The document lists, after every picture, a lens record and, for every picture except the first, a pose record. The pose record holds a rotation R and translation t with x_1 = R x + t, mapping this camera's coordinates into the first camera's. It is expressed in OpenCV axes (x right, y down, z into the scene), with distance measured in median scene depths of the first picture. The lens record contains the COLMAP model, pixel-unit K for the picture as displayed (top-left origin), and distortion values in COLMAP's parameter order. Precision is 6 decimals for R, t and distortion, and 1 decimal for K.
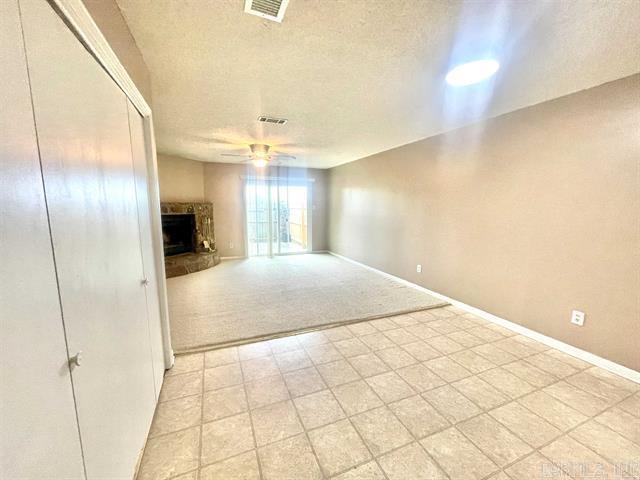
lens RADIAL K [[258.6, 0, 316.4], [0, 258.6, 241.5], [0, 0, 1]] dist [0.001463, -0.004027]
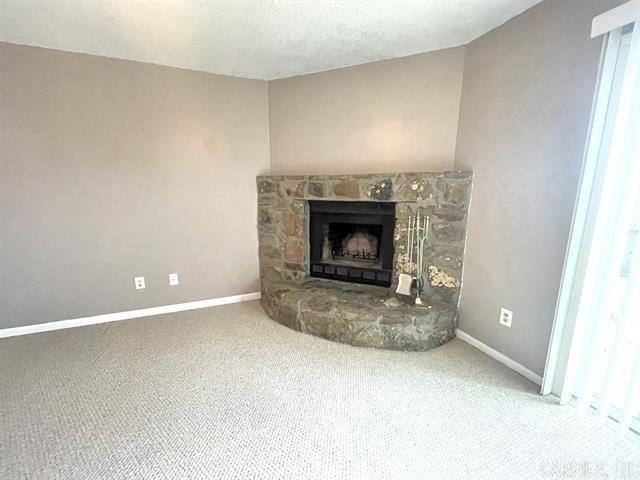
lens RADIAL K [[258.6, 0, 316.4], [0, 258.6, 241.5], [0, 0, 1]] dist [0.001463, -0.004027]
pose [[-0.007202, 0.181475, -0.983369, -0.070338], [-0.134749, 0.974249, 0.180779, -0.102603], [0.990854, 0.133810, 0.017437, 0.888728]]
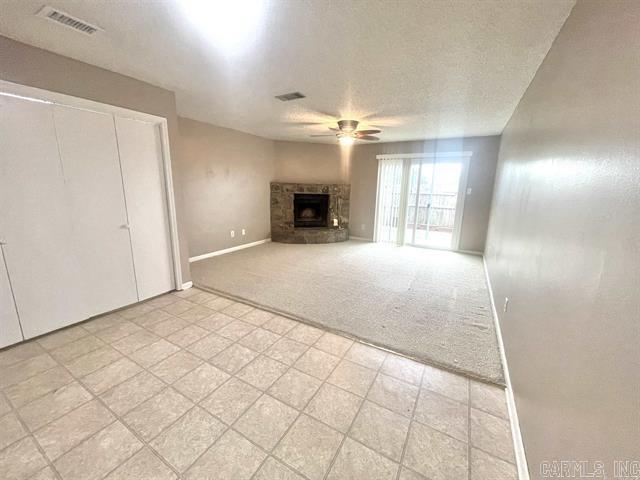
lens RADIAL K [[258.6, 0, 316.4], [0, 258.6, 241.5], [0, 0, 1]] dist [0.001463, -0.004027]
pose [[0.613015, 0.170611, -0.771430, 0.402714], [-0.125023, 0.985051, 0.118507, -0.029260], [0.780116, 0.023800, 0.625182, 0.256703]]
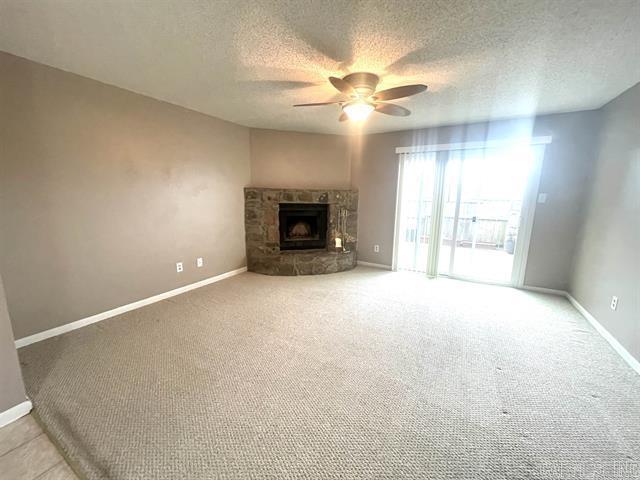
lens RADIAL K [[258.6, 0, 316.4], [0, 258.6, 241.5], [0, 0, 1]] dist [0.001463, -0.004027]
pose [[0.612015, 0.144307, -0.777569, 0.150637], [-0.115465, 0.988980, 0.092661, -0.059364], [0.782372, 0.033072, 0.621933, 0.473391]]
